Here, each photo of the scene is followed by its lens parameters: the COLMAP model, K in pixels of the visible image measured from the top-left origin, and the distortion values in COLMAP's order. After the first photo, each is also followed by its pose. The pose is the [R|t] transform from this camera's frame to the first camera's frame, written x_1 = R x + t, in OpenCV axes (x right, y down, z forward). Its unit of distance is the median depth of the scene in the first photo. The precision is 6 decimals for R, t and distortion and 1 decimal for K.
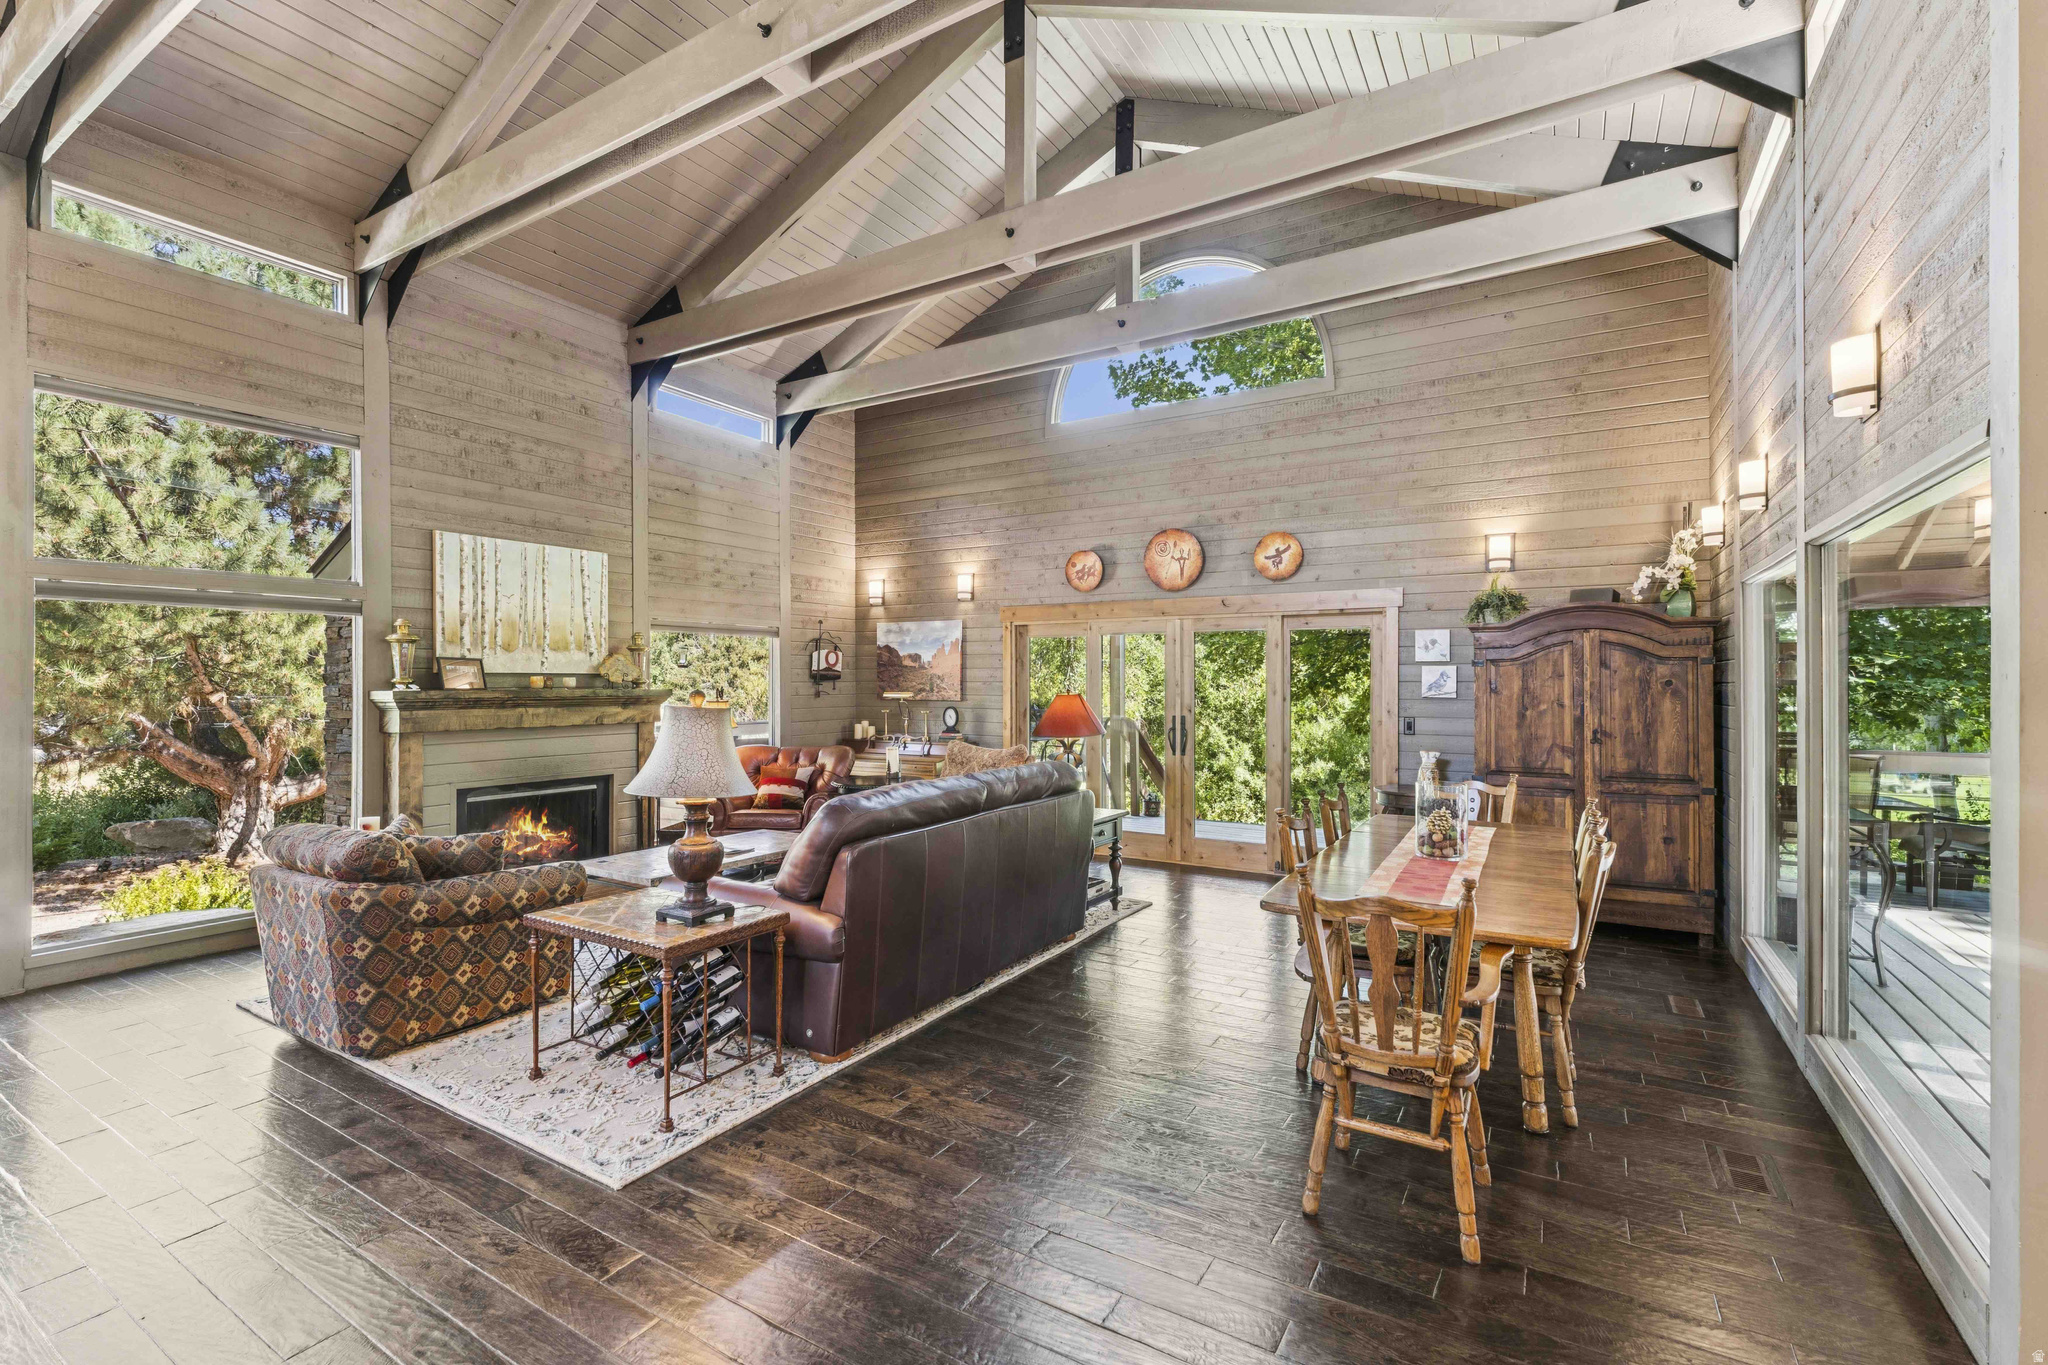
lens RADIAL K [[882.3, 0, 1028.7], [0, 882.3, 679.5], [0, 0, 1]] dist [-0.005081, 0.000638]
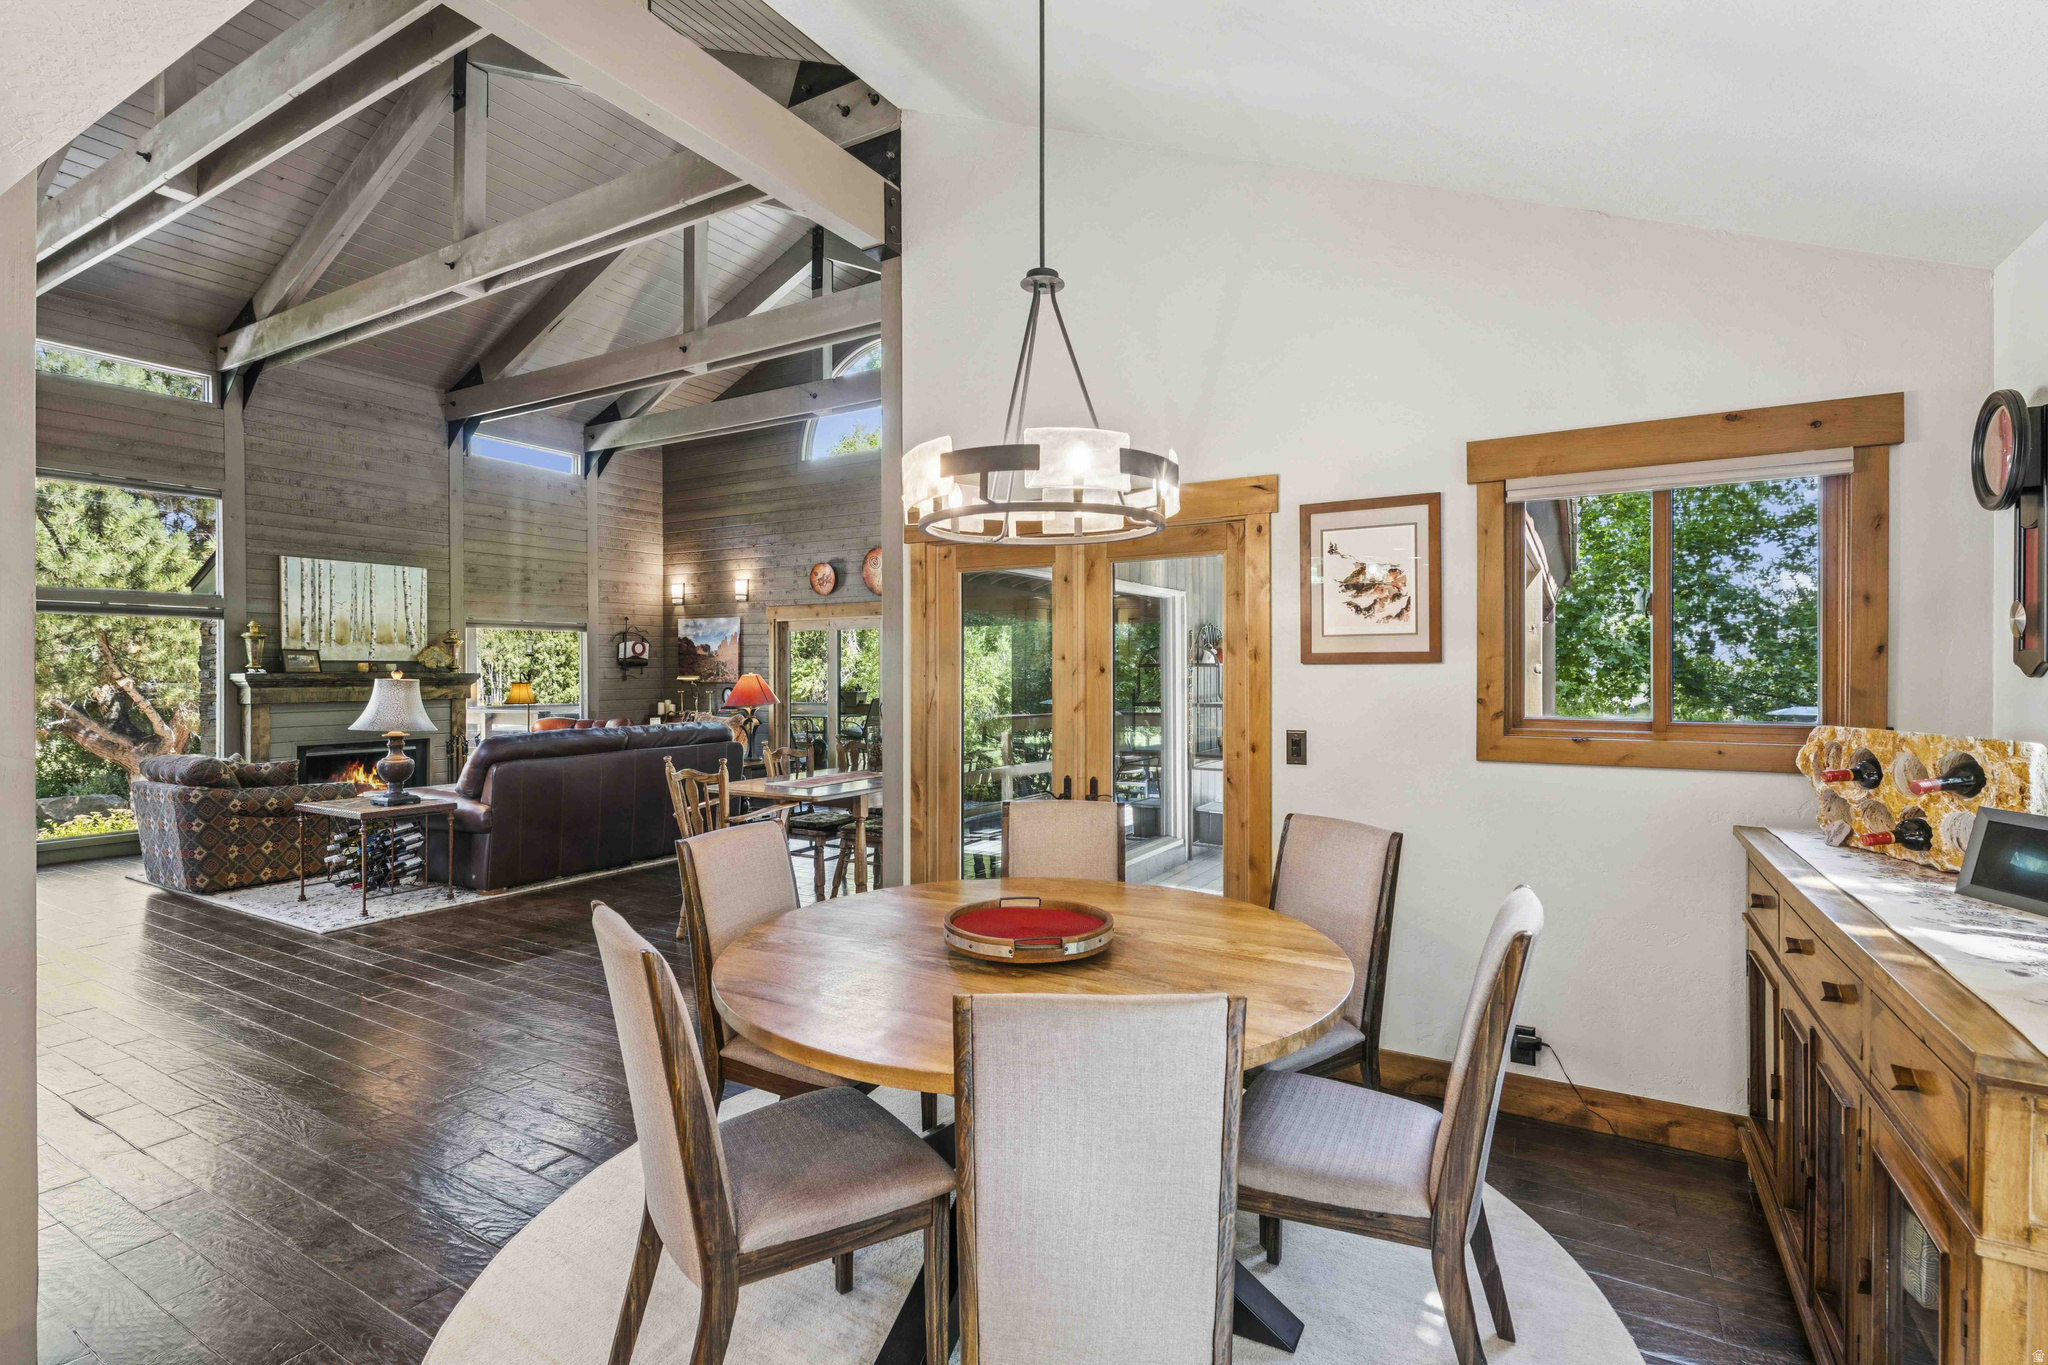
lens RADIAL K [[934.1, 0, 1033.7], [0, 934.1, 667.5], [0, 0, 1]] dist [-0.004652, 0.000323]
pose [[0.999815, -0.002579, 0.019069, 0.379287], [0.002595, 0.999996, -0.000781, 0.005935], [-0.019067, 0.000830, 0.999818, -0.379369]]
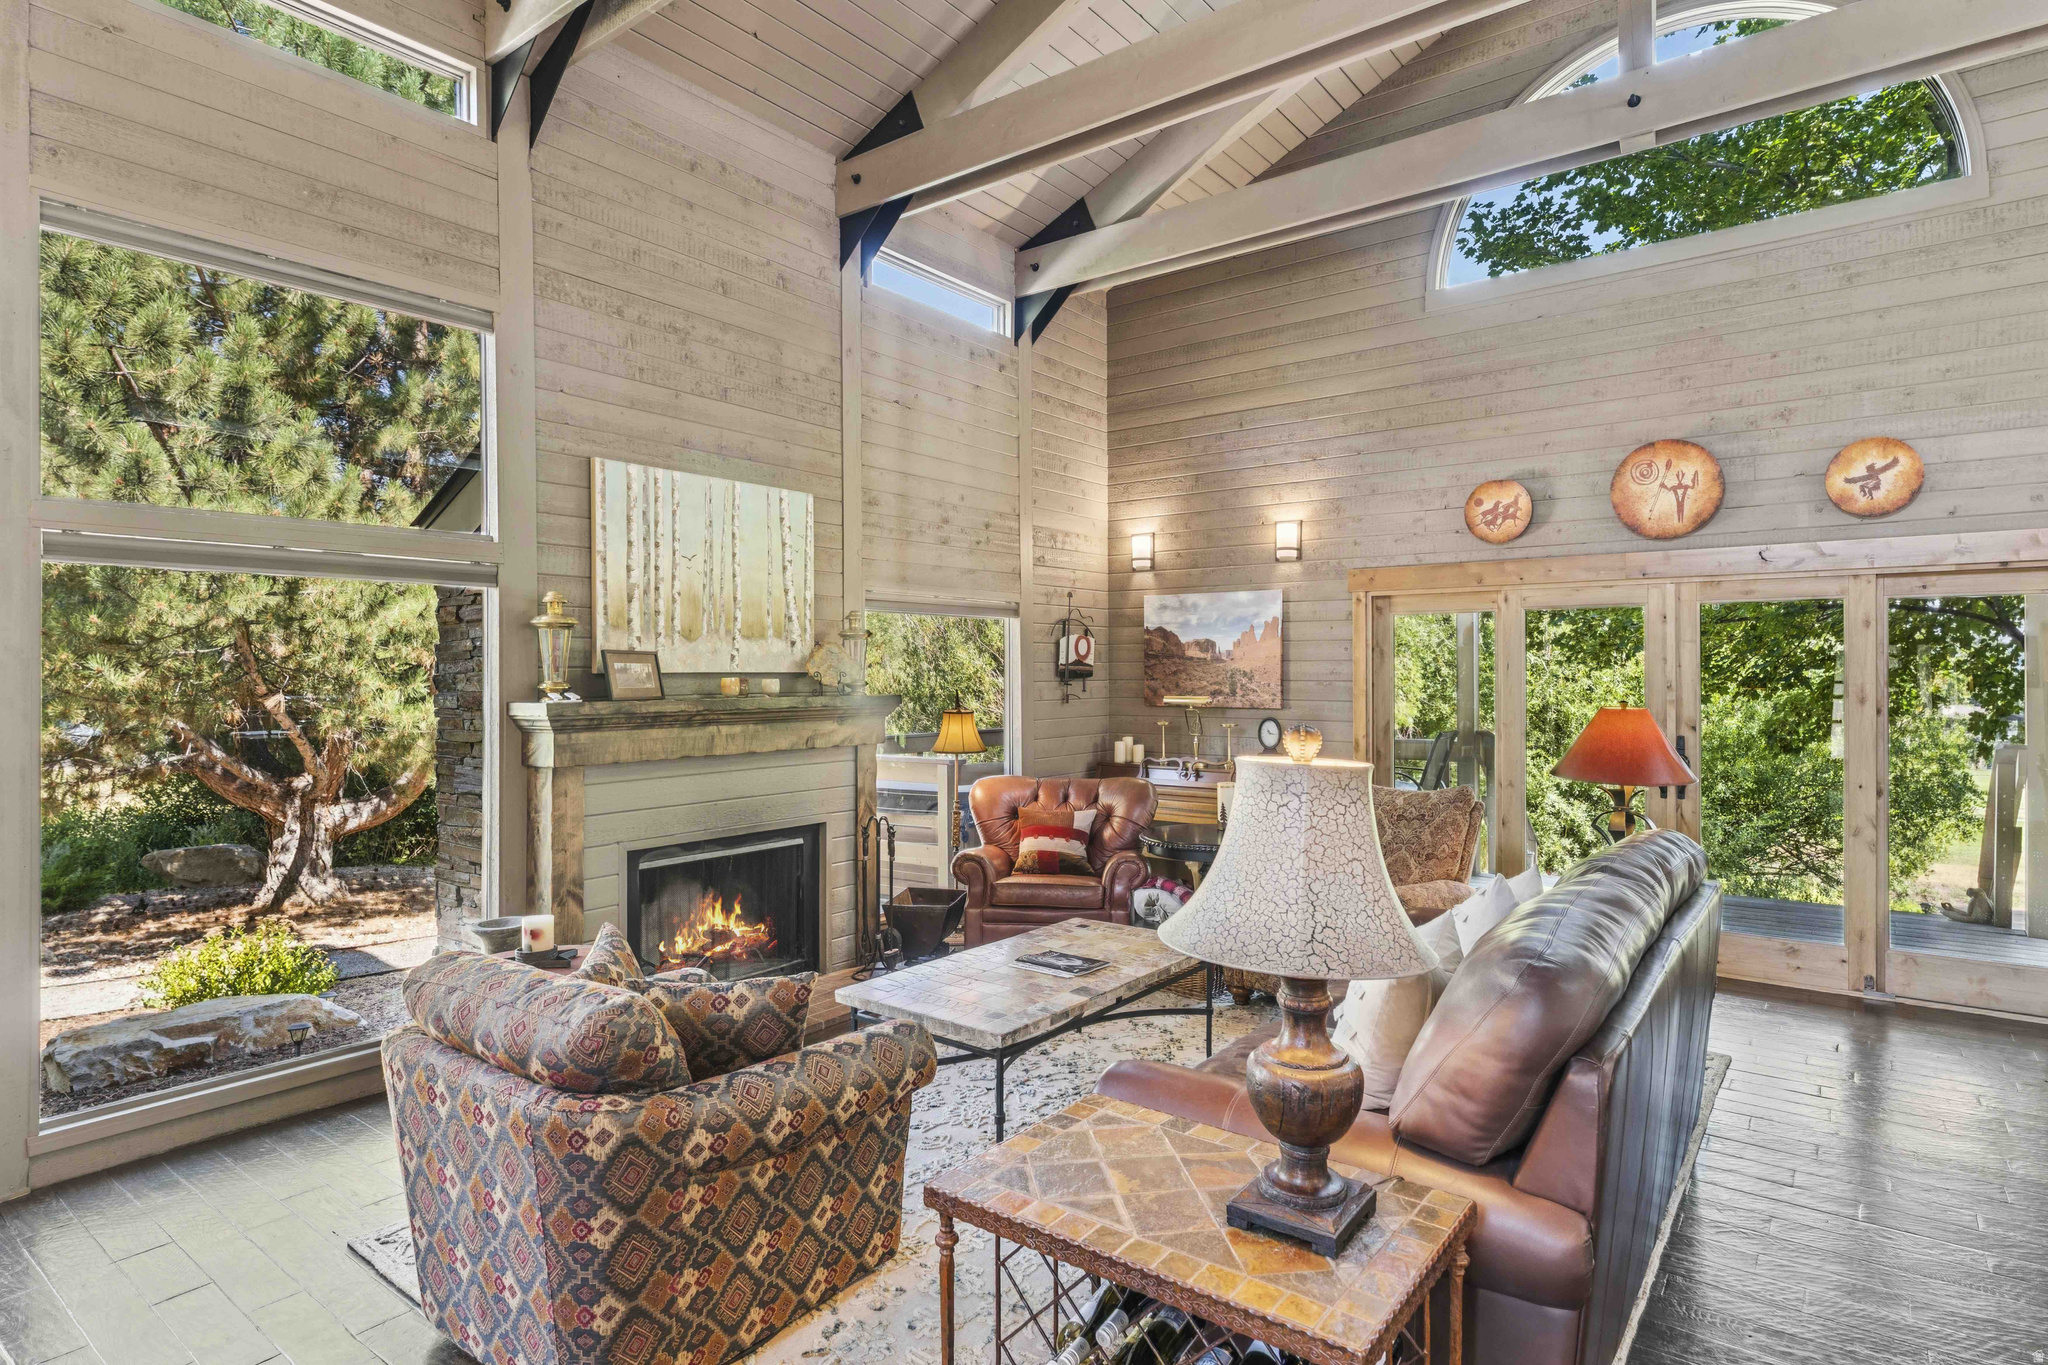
lens RADIAL K [[1070.7, 0, 1032.9], [0, 1070.7, 670.0], [0, 0, 1]] dist [-0.001086, -0.000522]
pose [[0.993434, -0.002211, -0.114381, -0.211142], [0.002354, 0.999997, 0.001110, -0.008599], [0.114378, -0.001372, 0.993436, 0.198208]]
